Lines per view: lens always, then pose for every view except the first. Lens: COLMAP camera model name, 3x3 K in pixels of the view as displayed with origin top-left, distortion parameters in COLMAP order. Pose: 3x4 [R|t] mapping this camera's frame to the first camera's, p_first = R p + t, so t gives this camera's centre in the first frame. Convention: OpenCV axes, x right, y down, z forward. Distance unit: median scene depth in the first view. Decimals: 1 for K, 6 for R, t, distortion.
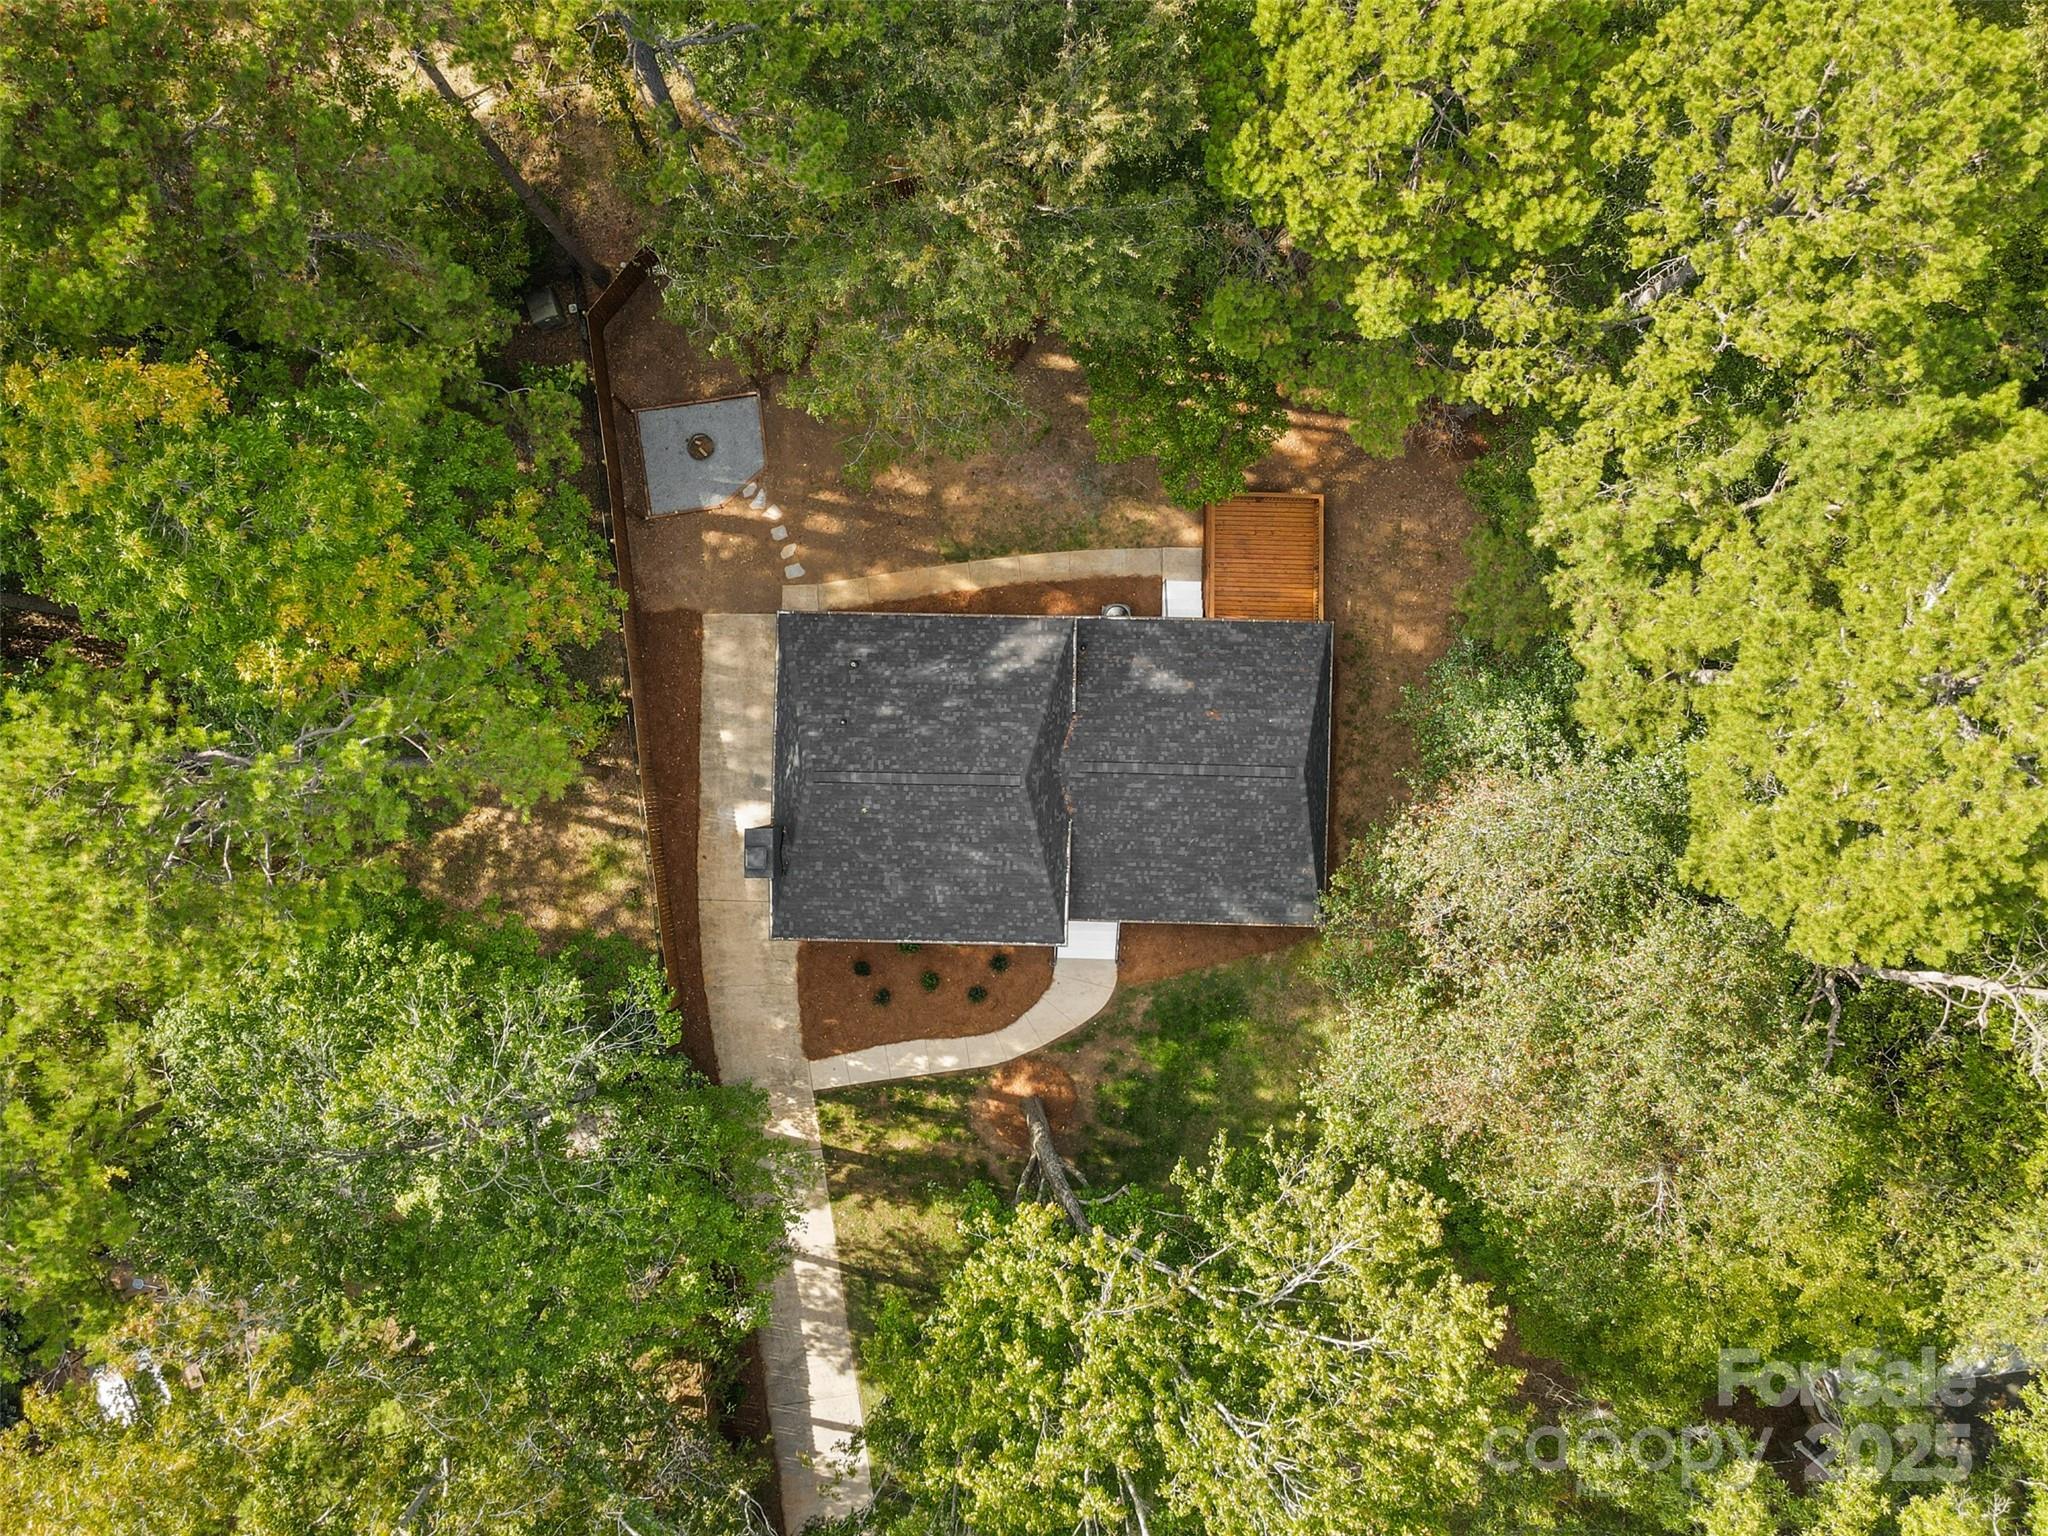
lens RADIAL K [[1606.3, 0, 1024.0], [0, 1606.3, 768.0], [0, 0, 1]] dist [0.091118, 0.001948]
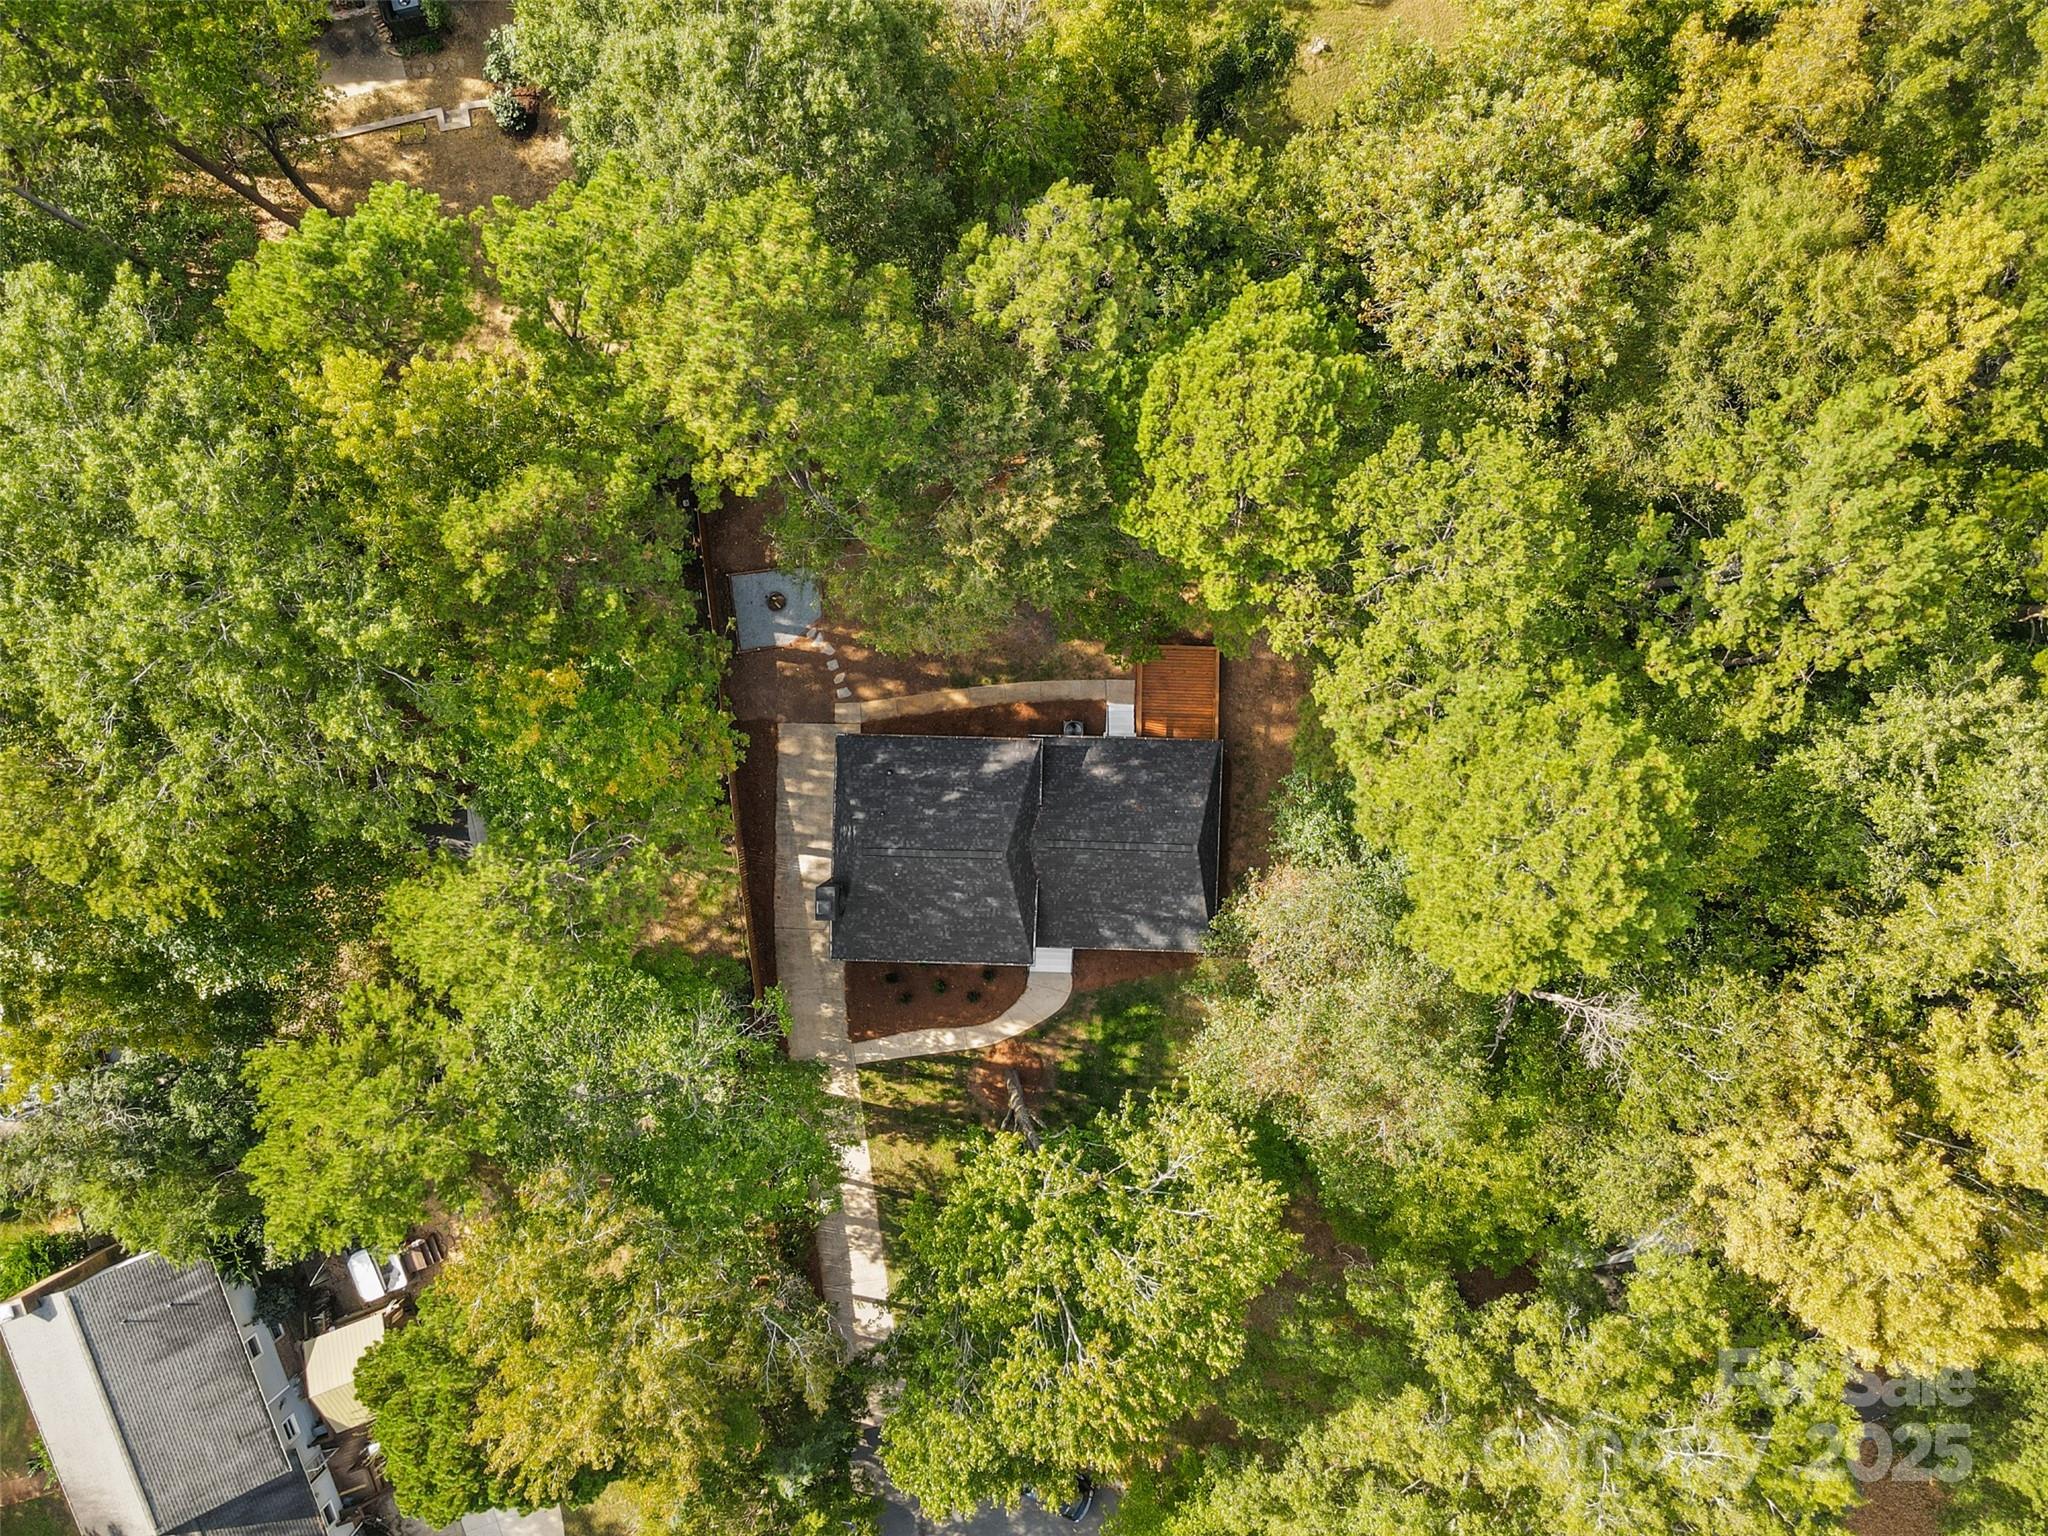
lens RADIAL K [[1415.5, 0, 986.0], [0, 1415.5, 761.3], [0, 0, 1]] dist [0.008071, -0.000130]
pose [[0.999785, 0.008036, -0.019101, 0.010072], [-0.008292, 0.999876, -0.013367, -0.090060], [0.018992, 0.013523, 0.999728, -0.452113]]
